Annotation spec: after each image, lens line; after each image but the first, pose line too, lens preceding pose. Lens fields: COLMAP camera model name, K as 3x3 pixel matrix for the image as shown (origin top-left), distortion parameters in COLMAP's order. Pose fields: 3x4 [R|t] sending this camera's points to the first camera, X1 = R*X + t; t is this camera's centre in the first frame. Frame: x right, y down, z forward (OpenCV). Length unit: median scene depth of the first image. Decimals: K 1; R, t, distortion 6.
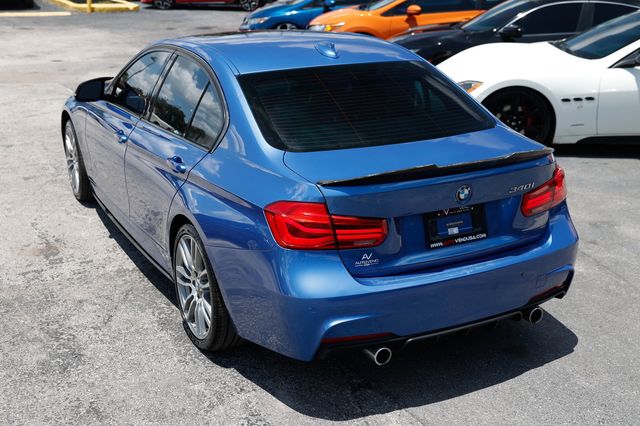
lens RADIAL K [[767.3, 0, 320.7], [0, 767.3, 211.4], [0, 0, 1]] dist [0.099305, 0.002642]
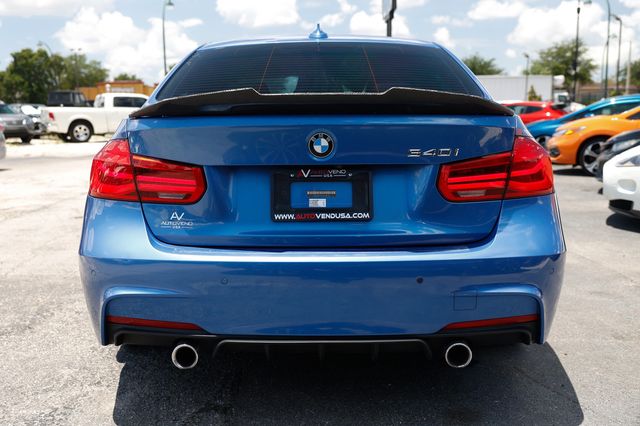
lens RADIAL K [[633.8, 0, 312.0], [0, 633.8, 215.3], [0, 0, 1]] dist [-0.010925, 0.098751]
pose [[0.878604, 0.062893, -0.473392, 0.447128], [-0.140445, 0.981481, -0.130266, 0.113888], [0.456433, 0.180938, 0.871166, 0.490522]]
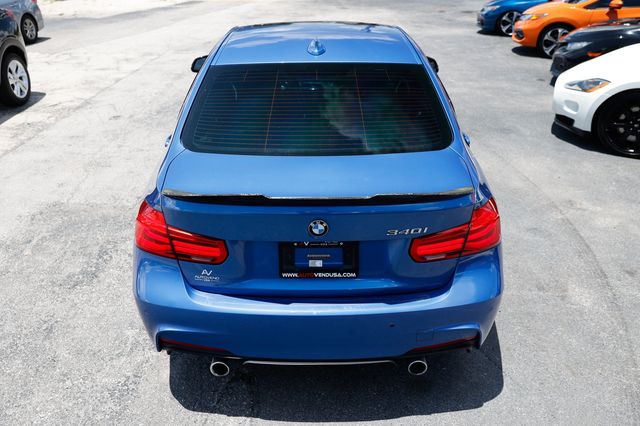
lens RADIAL K [[518.4, 0, 320.0], [0, 518.4, 213.0], [0, 0, 1]] dist [-0.017868, 0.007762]
pose [[0.886159, 0.201115, -0.417463, 0.423056], [-0.138812, 0.974747, 0.174930, -0.141915], [0.442102, -0.097067, 0.891697, 0.460117]]
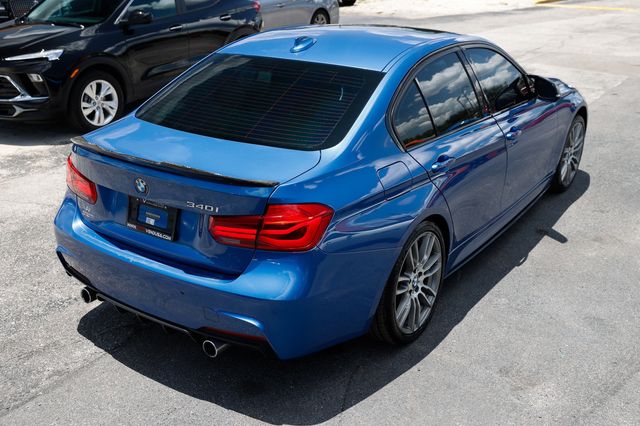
lens RADIAL K [[665.1, 0, 320.0], [0, 665.1, 213.0], [0, 0, 1]] dist [0.004649, 0.159876]
pose [[0.466185, 0.324285, -0.823111, 1.012026], [-0.282431, 0.936265, 0.208905, -0.236406], [0.838394, 0.135083, 0.528060, 0.719977]]
